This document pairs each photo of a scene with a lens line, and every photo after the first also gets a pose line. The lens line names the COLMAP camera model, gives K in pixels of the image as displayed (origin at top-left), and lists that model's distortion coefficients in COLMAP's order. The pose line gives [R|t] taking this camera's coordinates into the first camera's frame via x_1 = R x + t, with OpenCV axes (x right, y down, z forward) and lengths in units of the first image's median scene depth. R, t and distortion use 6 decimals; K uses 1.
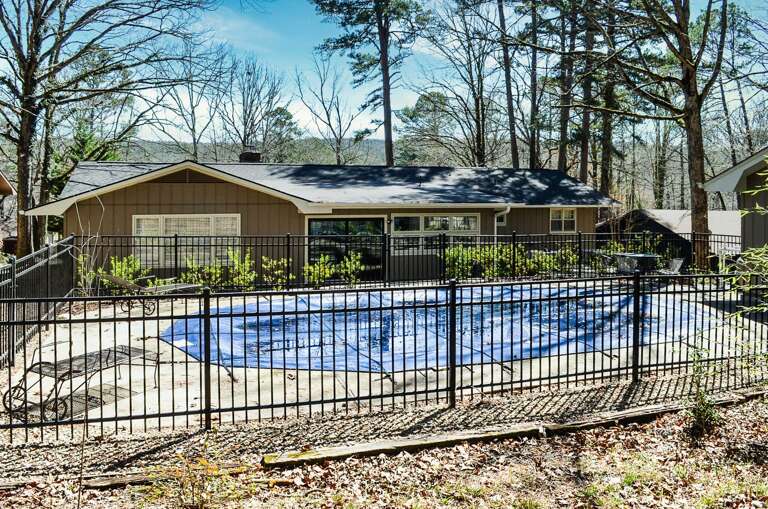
lens RADIAL K [[606.9, 0, 384.0], [0, 606.9, 254.5], [0, 0, 1]] dist [-0.039007, -0.000073]
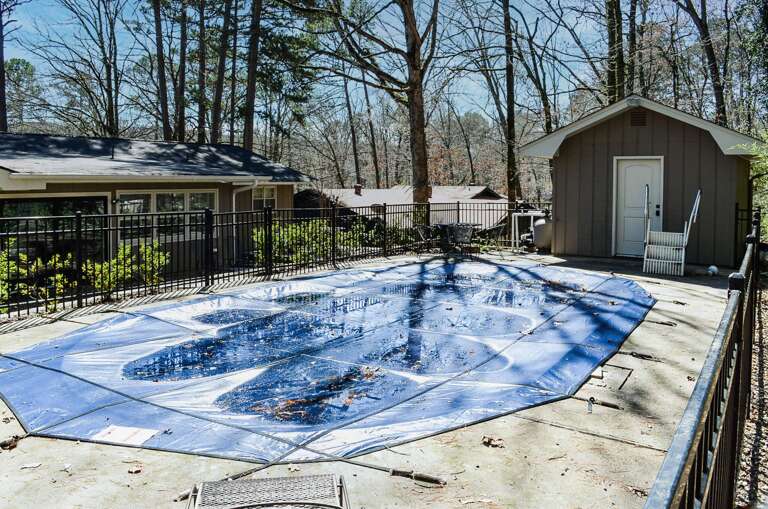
lens RADIAL K [[627.6, 0, 384.0], [0, 627.6, 254.5], [0, 0, 1]] dist [-0.051878, -0.004030]
pose [[0.800361, -0.074765, 0.594838, -0.174286], [0.065796, 0.997154, 0.036803, 0.004641], [-0.595896, 0.009683, 0.803003, 0.177483]]
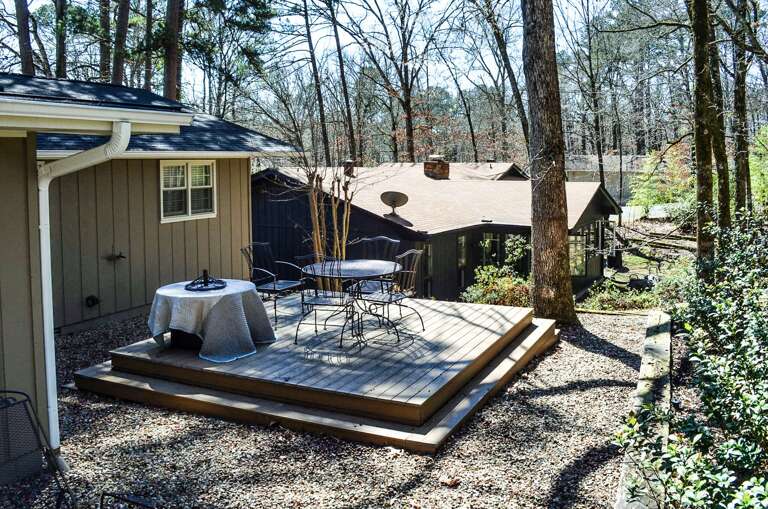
lens RADIAL K [[627.6, 0, 384.0], [0, 627.6, 254.5], [0, 0, 1]] dist [-0.051878, -0.004030]
pose [[0.749666, -0.109655, 0.652669, 0.144426], [0.082023, 0.993969, 0.072783, -0.042803], [-0.656714, -0.001029, 0.754139, 0.781158]]
